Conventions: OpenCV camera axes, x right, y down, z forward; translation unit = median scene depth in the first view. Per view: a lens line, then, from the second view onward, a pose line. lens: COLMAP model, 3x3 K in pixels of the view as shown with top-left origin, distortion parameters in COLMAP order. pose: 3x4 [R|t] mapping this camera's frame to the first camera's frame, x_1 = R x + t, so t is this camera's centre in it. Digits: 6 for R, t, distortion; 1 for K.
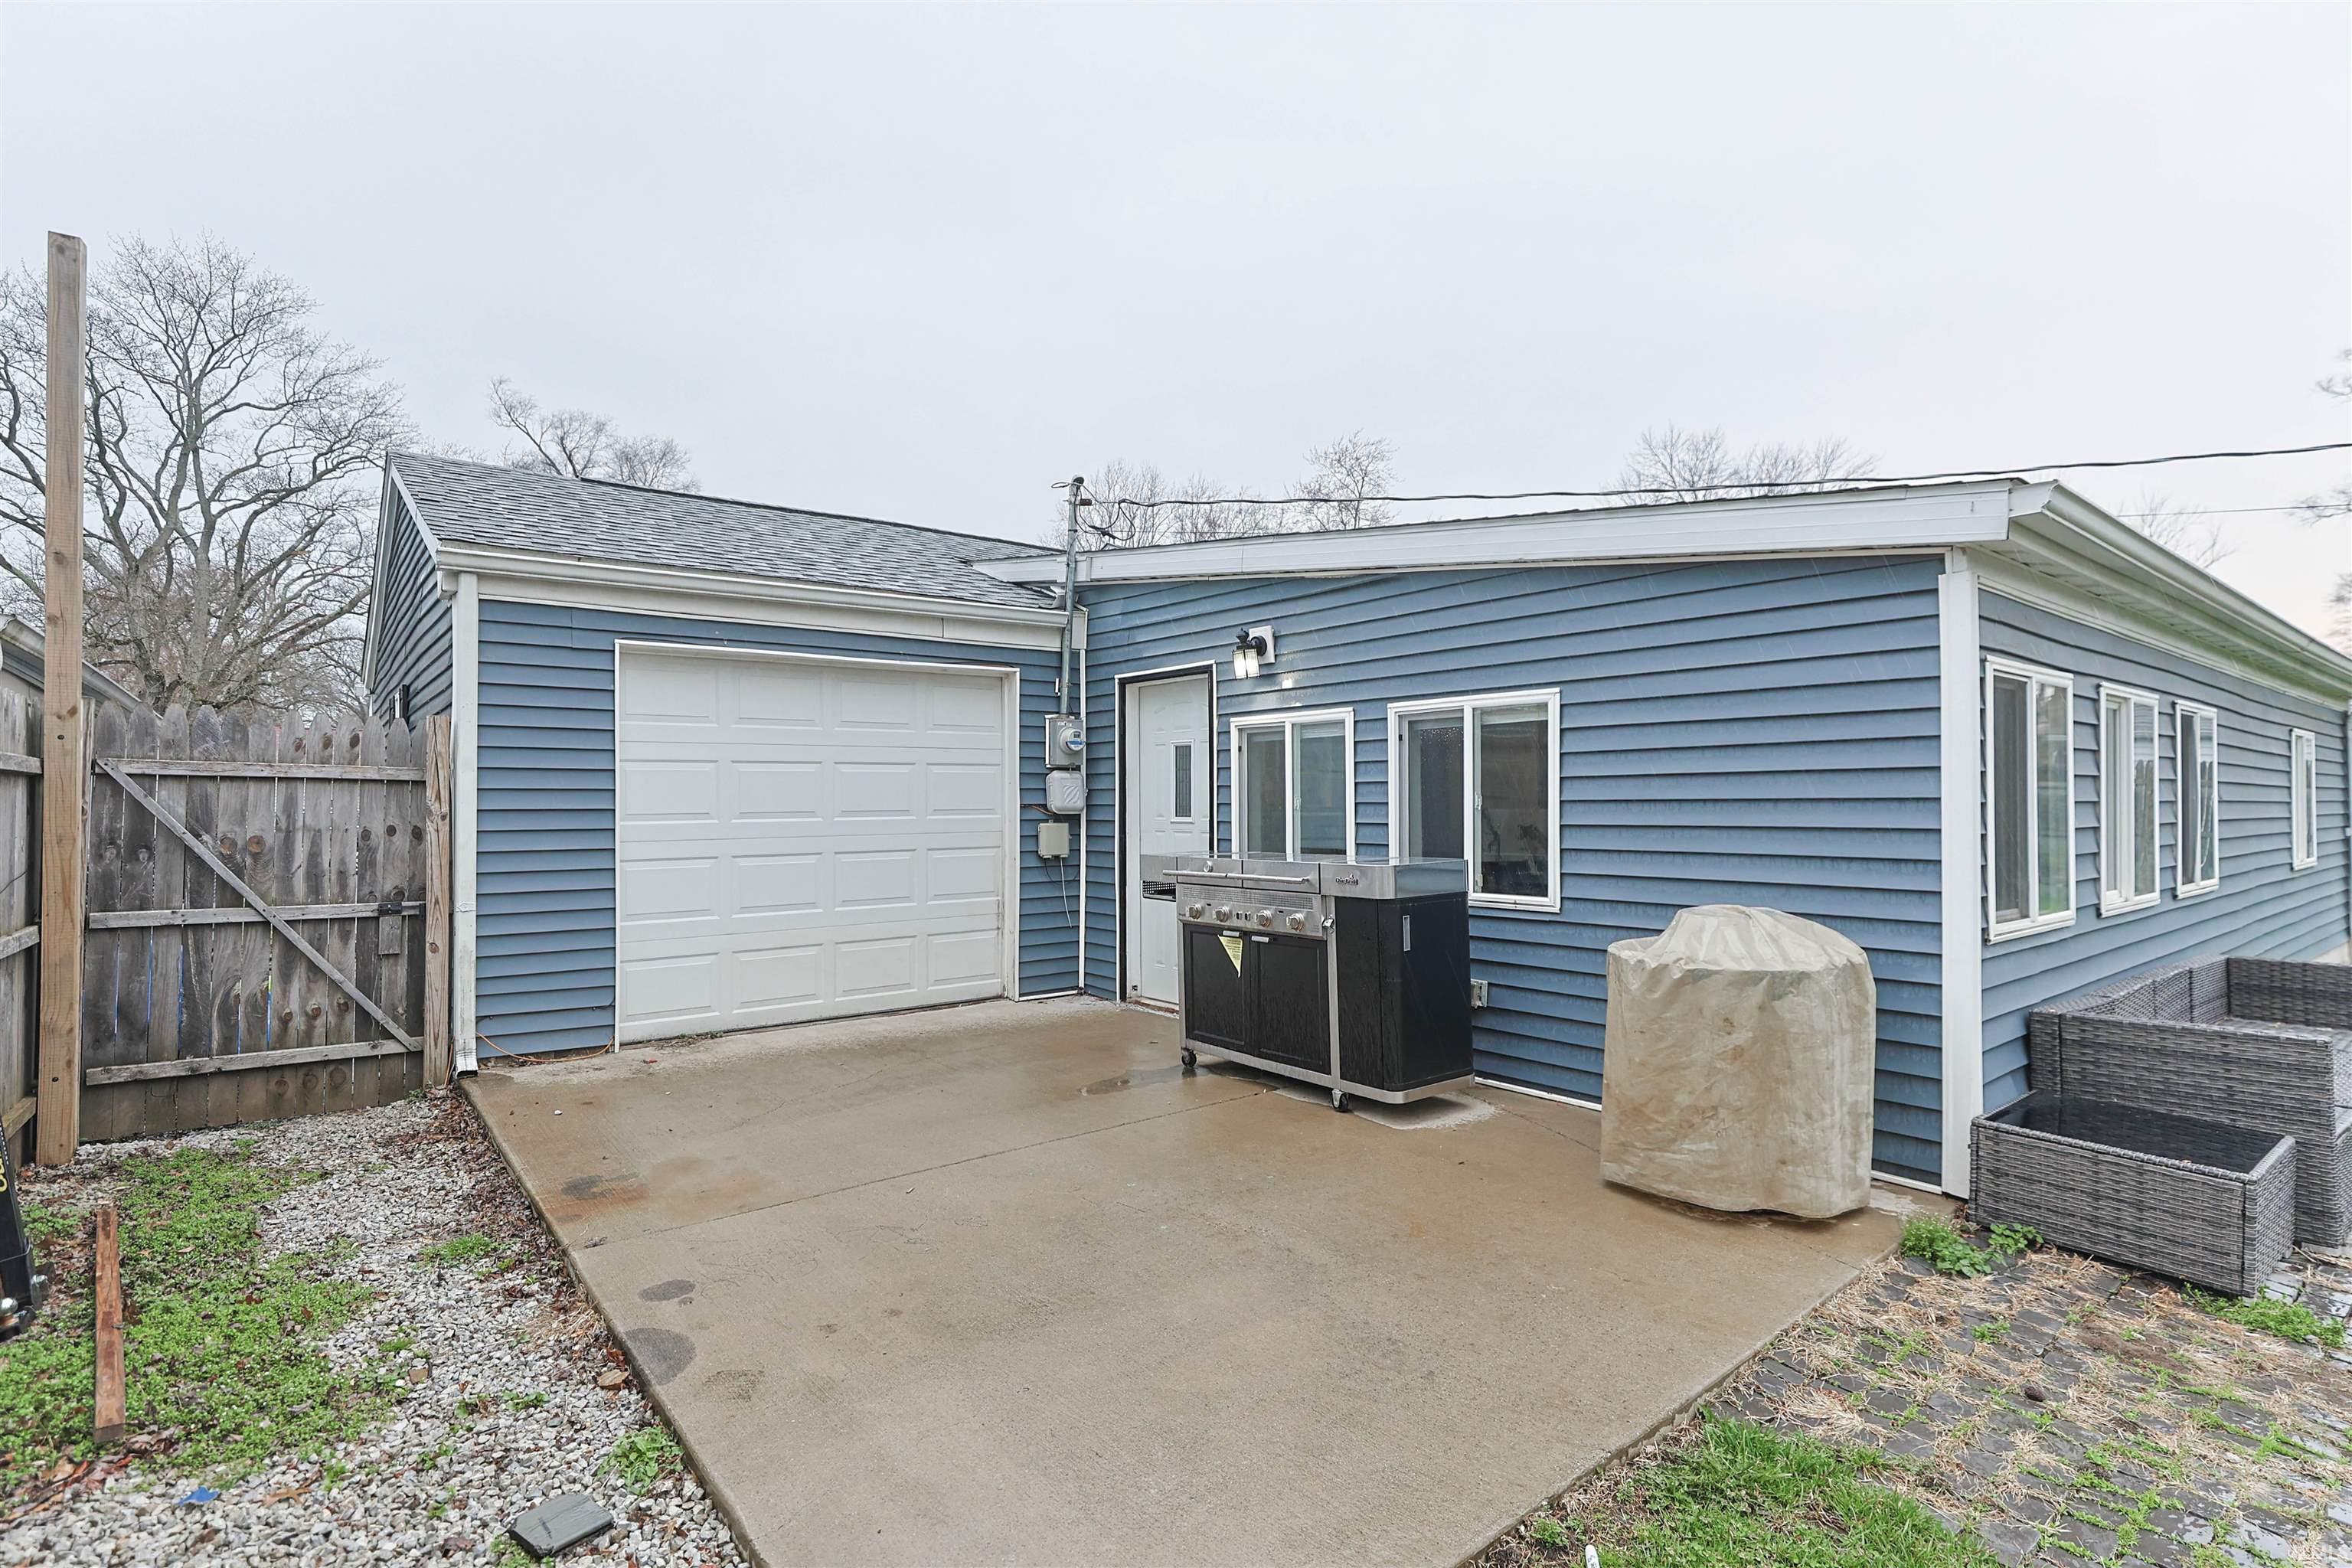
lens RADIAL K [[1115.9, 0, 1185.9], [0, 1115.9, 782.5], [0, 0, 1]] dist [-0.020596, 0.013445]
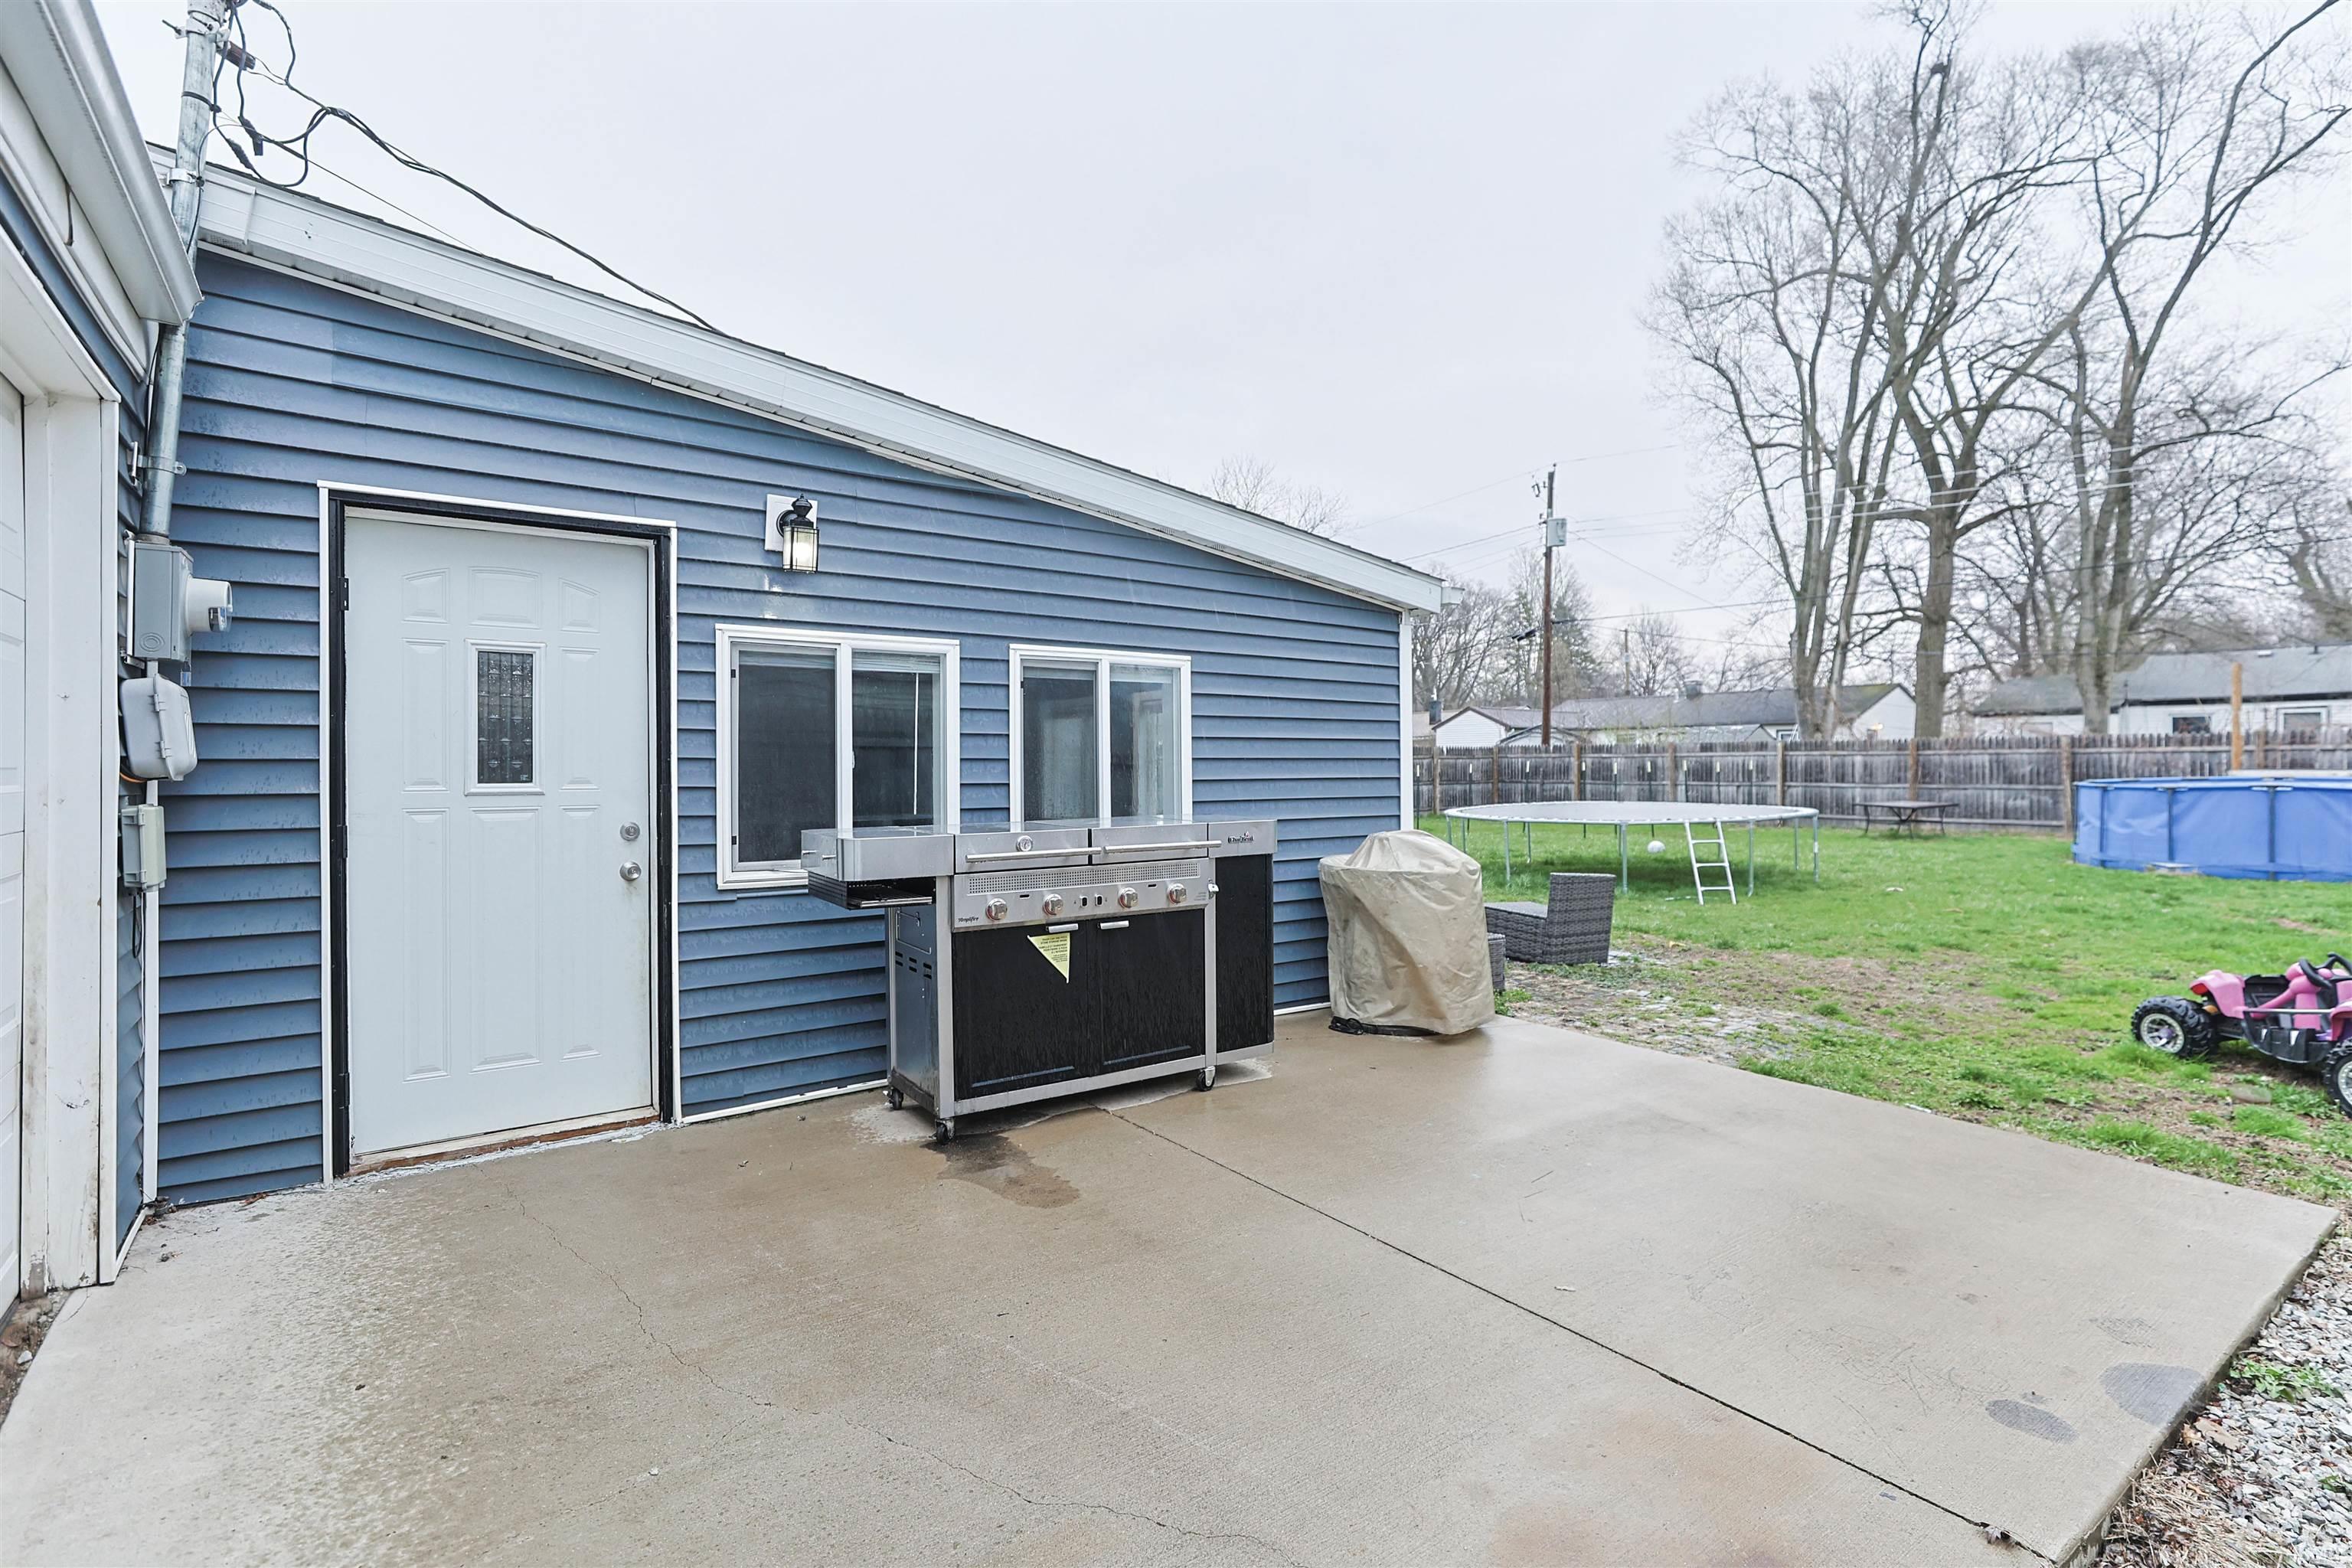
lens RADIAL K [[1115.9, 0, 1185.9], [0, 1115.9, 782.5], [0, 0, 1]] dist [-0.020596, 0.013445]
pose [[0.061274, -0.005924, 0.998103, -0.704804], [-0.013191, 0.999890, 0.006744, 0.029731], [-0.998034, -0.013579, 0.061189, 0.864320]]
